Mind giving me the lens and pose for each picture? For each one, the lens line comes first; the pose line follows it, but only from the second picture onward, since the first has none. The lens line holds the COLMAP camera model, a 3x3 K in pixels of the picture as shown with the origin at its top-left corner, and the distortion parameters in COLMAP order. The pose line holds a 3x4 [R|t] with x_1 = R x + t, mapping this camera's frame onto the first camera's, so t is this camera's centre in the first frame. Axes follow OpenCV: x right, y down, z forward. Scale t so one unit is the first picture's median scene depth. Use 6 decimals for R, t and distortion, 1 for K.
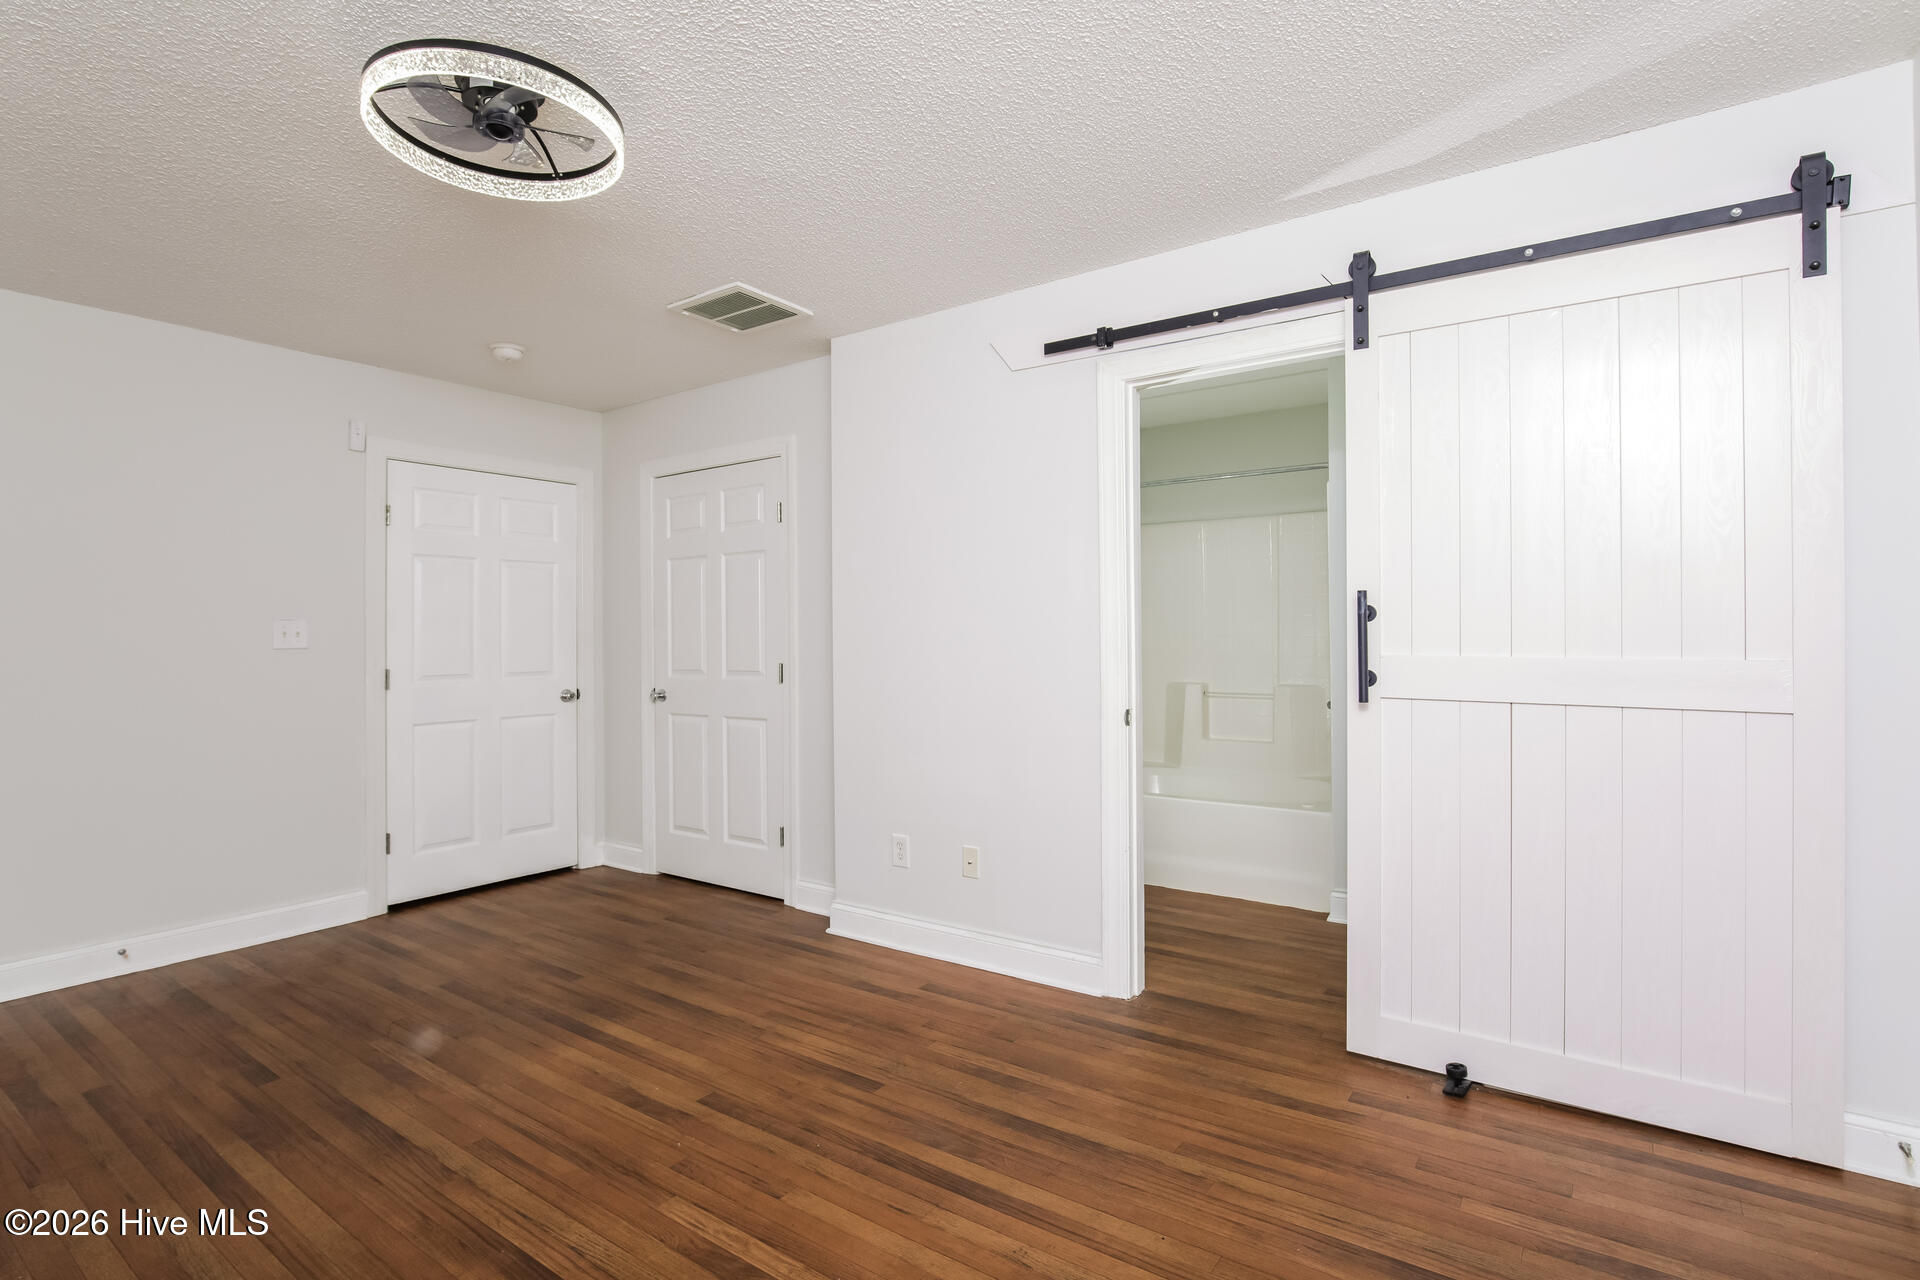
lens RADIAL K [[909.4, 0, 967.5], [0, 909.4, 632.3], [0, 0, 1]] dist [-0.009773, 0.000223]
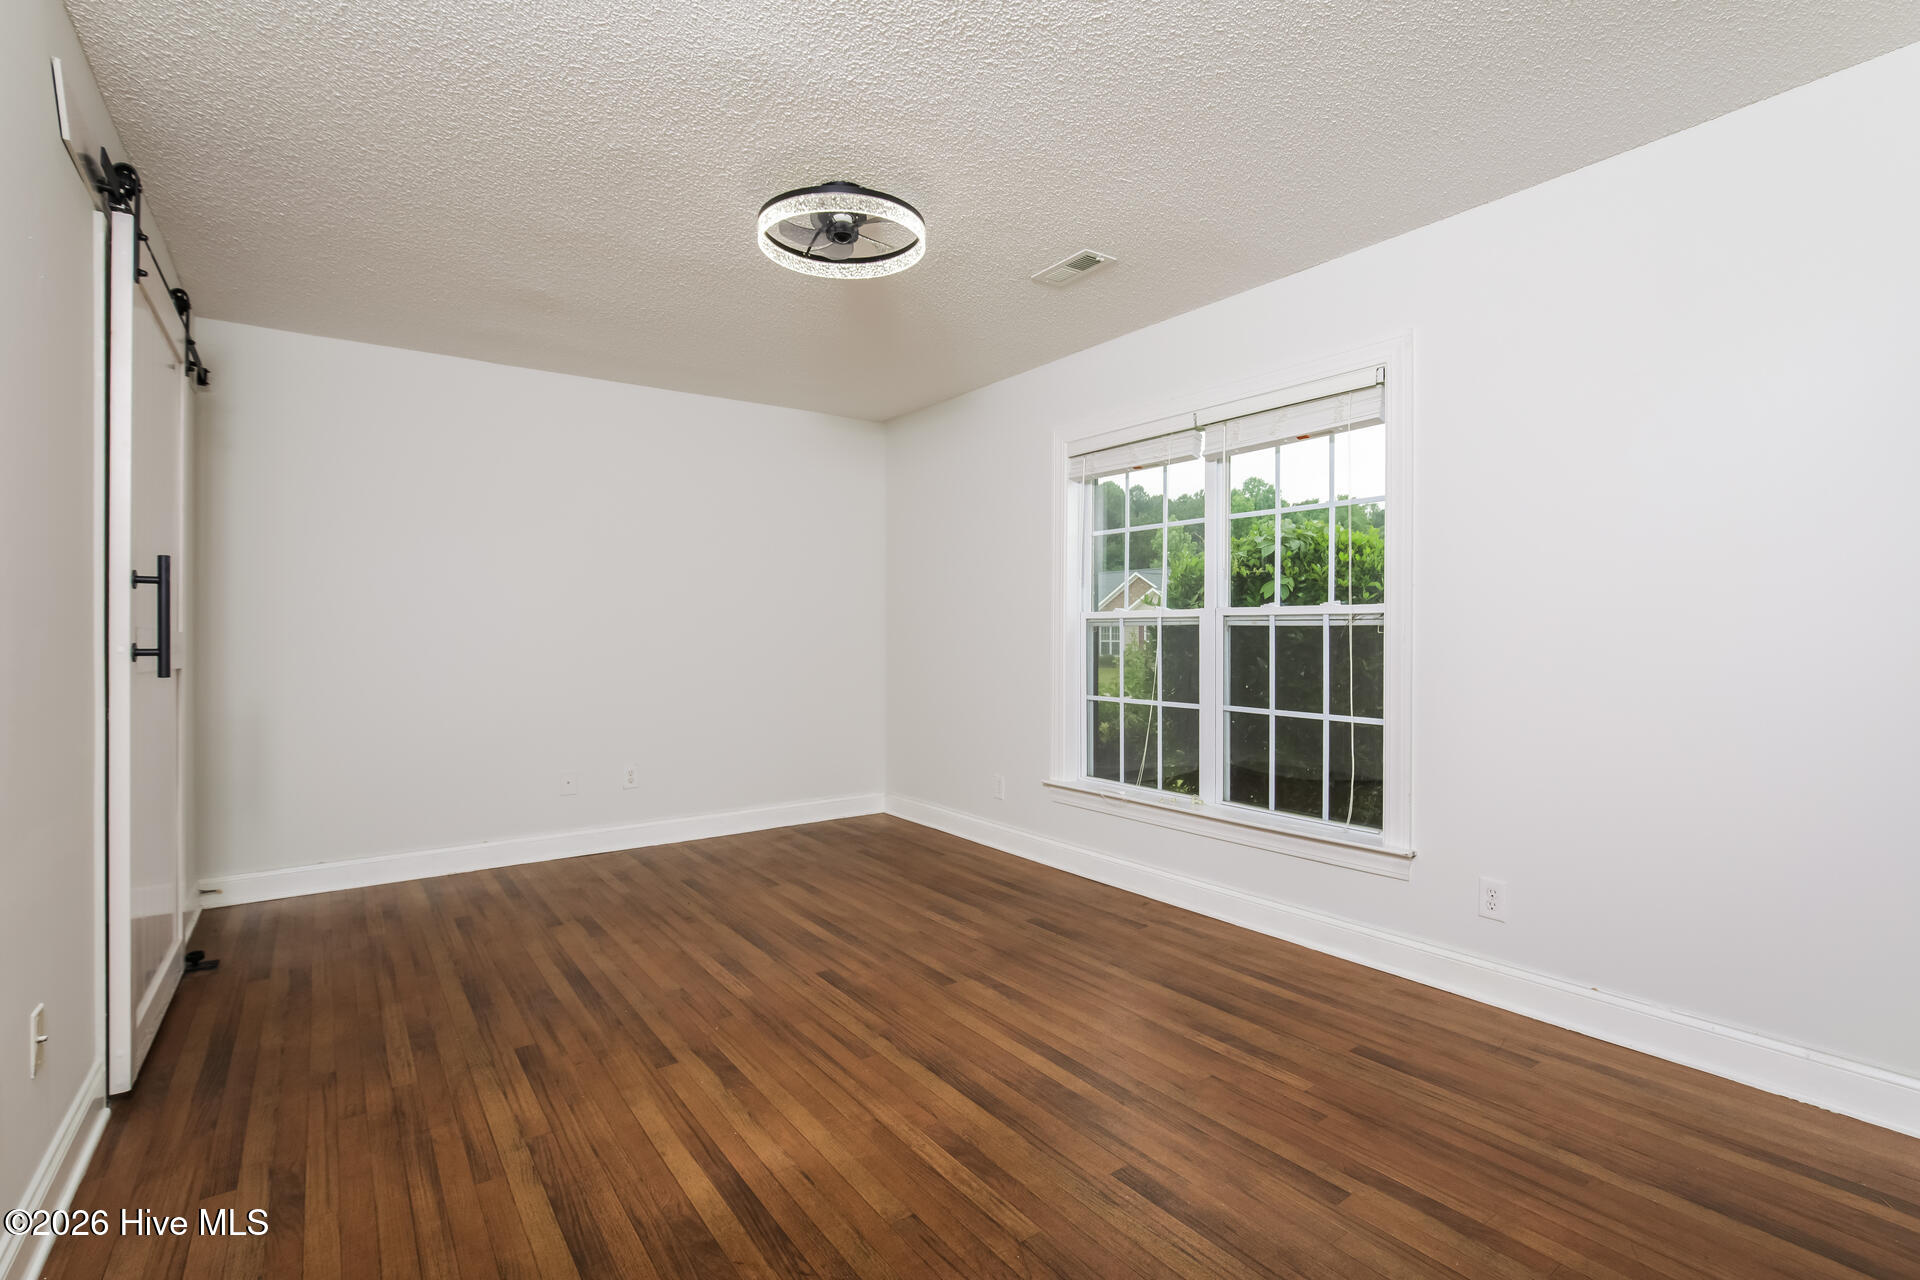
lens RADIAL K [[909.4, 0, 967.5], [0, 909.4, 632.3], [0, 0, 1]] dist [-0.009773, 0.000223]
pose [[-0.944116, 0.017384, 0.329155, -0.942132], [0.016815, 0.999848, -0.004576, 0.036916], [-0.329185, 0.001214, -0.944265, 1.833756]]
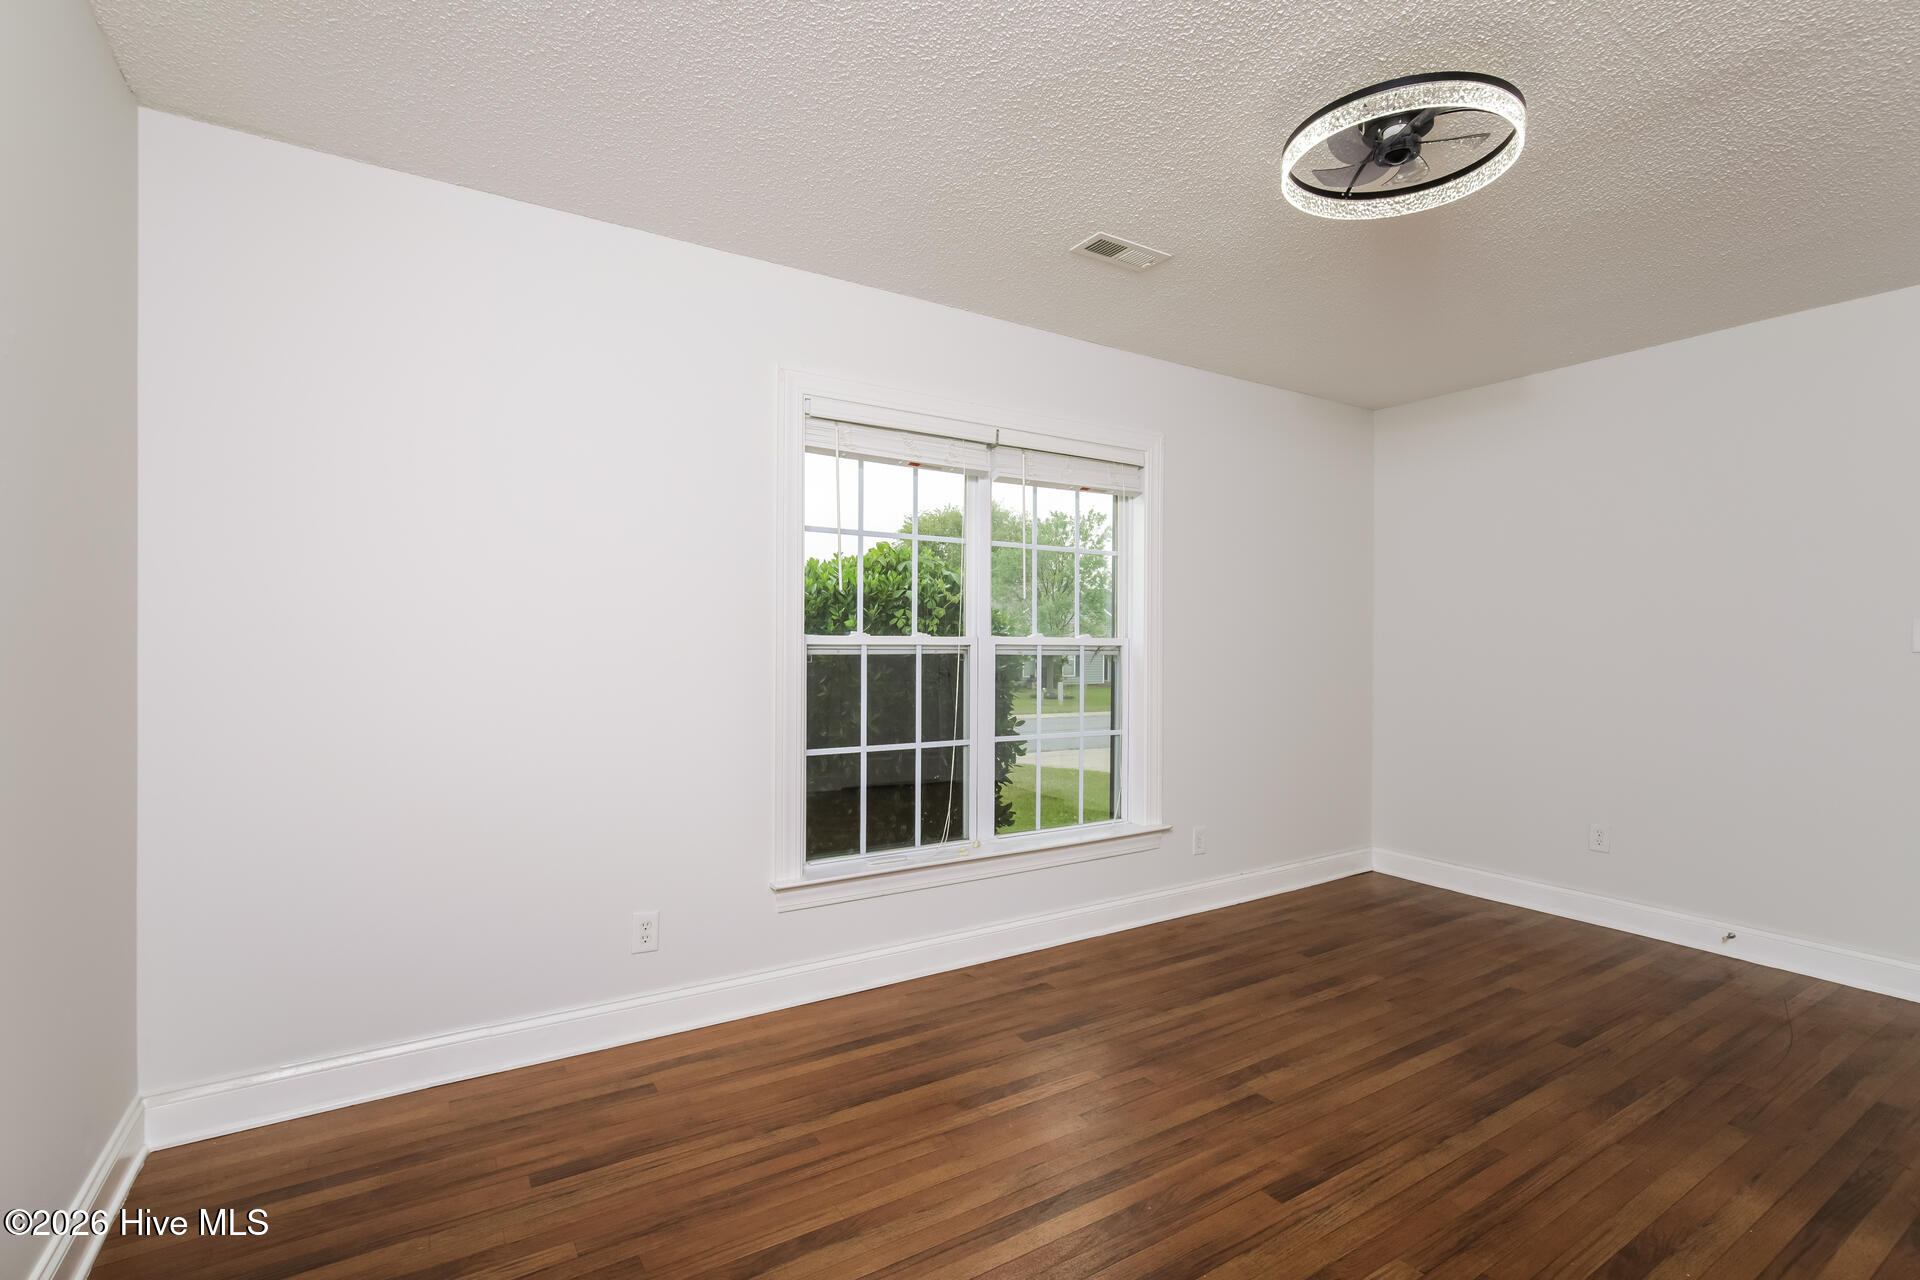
lens RADIAL K [[887.8, 0, 944.7], [0, 887.8, 648.5], [0, 0, 1]] dist [-0.021618, 0.008797]
pose [[-0.378599, 0.013824, -0.925458, 0.527858], [0.000451, 0.999891, 0.014751, -0.007207], [0.925561, 0.005167, -0.378564, 0.720558]]
